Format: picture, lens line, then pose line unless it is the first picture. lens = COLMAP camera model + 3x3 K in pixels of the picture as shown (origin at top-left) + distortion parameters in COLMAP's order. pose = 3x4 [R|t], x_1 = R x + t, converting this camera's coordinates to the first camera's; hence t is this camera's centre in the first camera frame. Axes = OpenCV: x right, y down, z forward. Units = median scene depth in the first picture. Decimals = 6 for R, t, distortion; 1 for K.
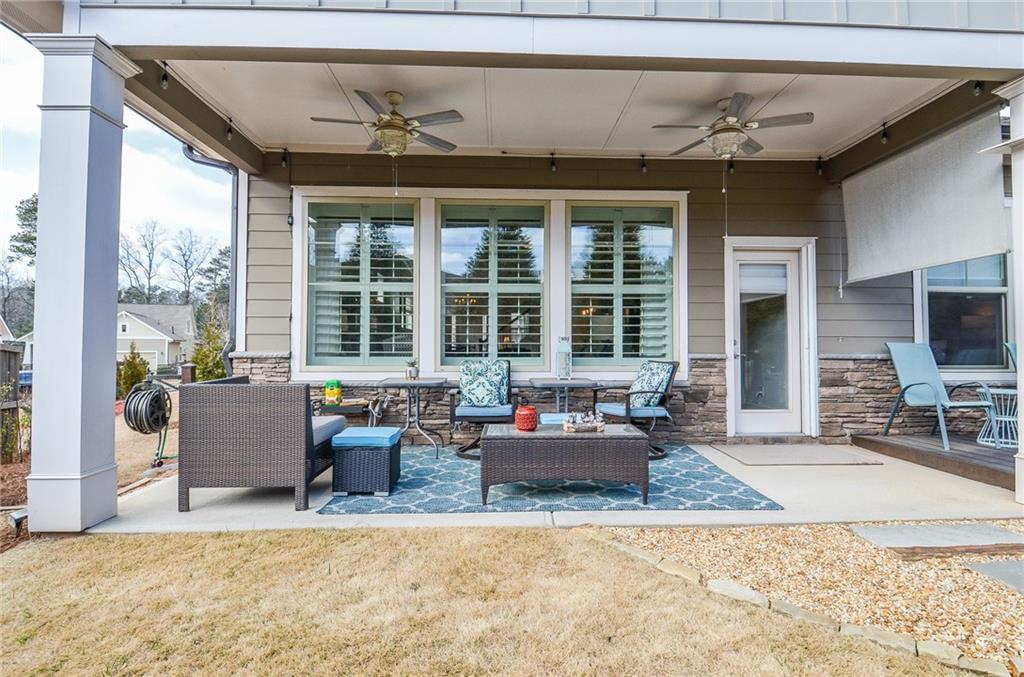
lens RADIAL K [[525.8, 0, 519.5], [0, 525.8, 334.0], [0, 0, 1]] dist [0.011760, -0.027866]
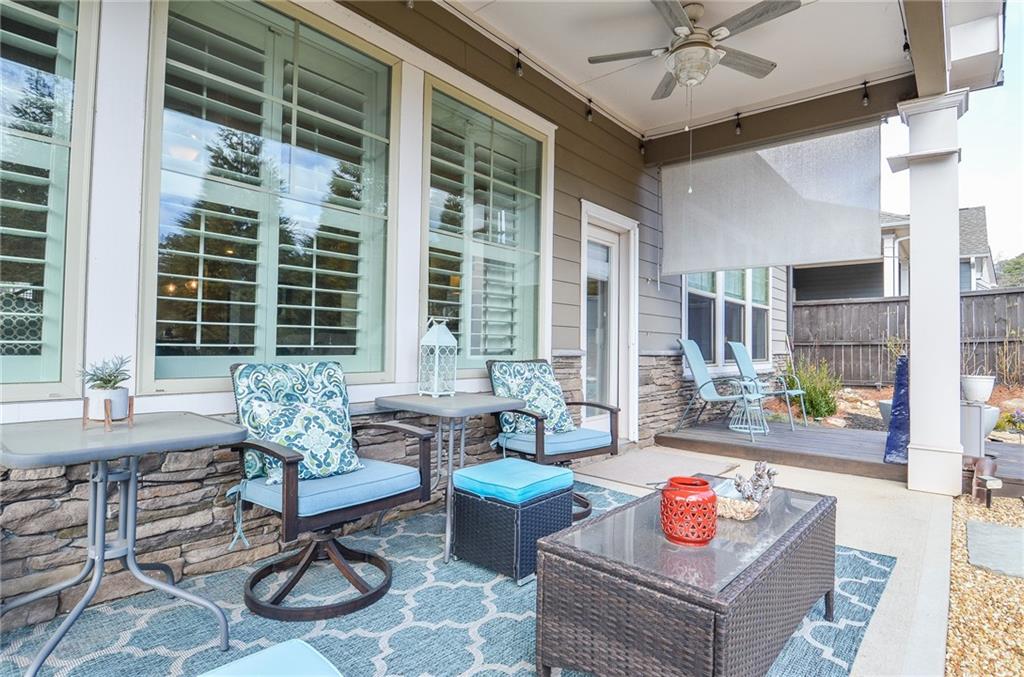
lens RADIAL K [[525.8, 0, 519.5], [0, 525.8, 334.0], [0, 0, 1]] dist [0.011760, -0.027866]
pose [[0.668705, 0.025451, 0.743092, -0.248958], [-0.033369, 0.999434, -0.004203, 0.020665], [-0.742779, -0.021986, 0.669176, 0.545442]]
